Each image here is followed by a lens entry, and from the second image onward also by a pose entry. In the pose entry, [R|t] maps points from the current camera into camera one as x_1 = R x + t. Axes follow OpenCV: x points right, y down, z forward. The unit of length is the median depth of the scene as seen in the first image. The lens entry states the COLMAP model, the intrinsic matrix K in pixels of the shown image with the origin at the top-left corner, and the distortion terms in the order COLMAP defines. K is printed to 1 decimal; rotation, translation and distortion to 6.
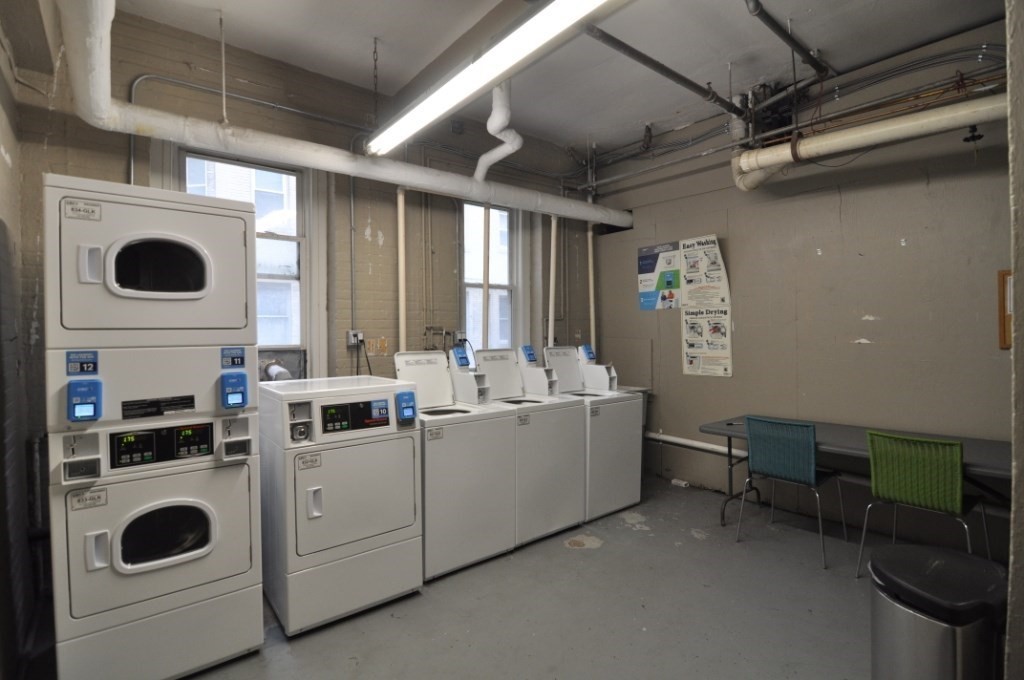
lens RADIAL K [[491.6, 0, 512.7], [0, 491.6, 339.0], [0, 0, 1]] dist [-0.000752, -0.017738]
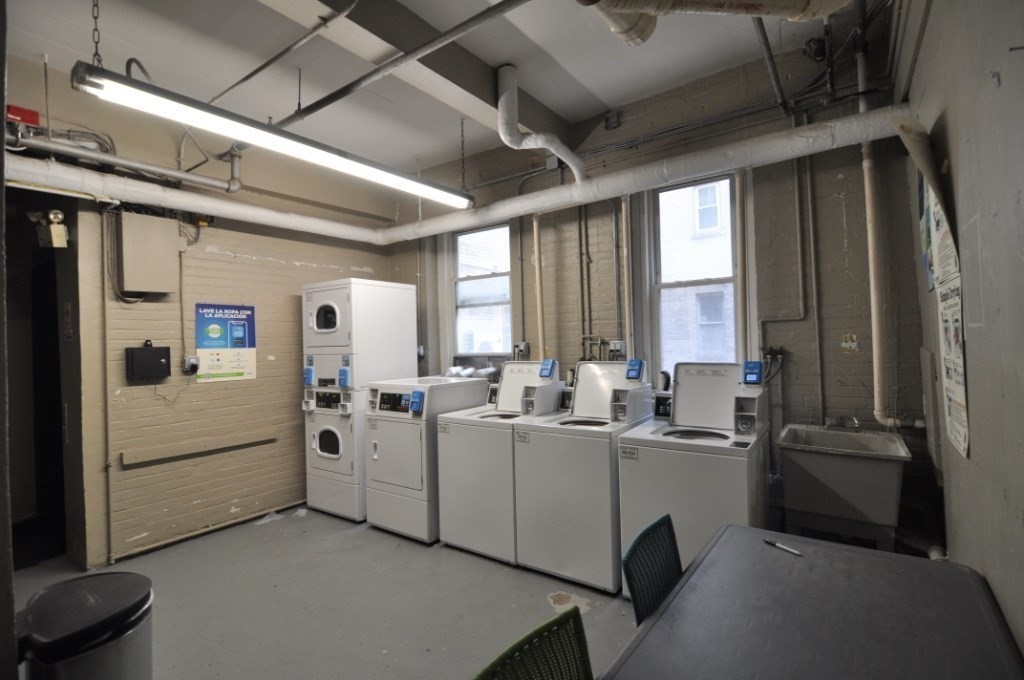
lens RADIAL K [[491.6, 0, 512.7], [0, 491.6, 339.0], [0, 0, 1]] dist [-0.000752, -0.017738]
pose [[0.261384, -0.004813, -0.965223, 1.191350], [0.009856, 0.999949, -0.002318, -0.030308], [0.965185, -0.008907, 0.261418, 0.922687]]
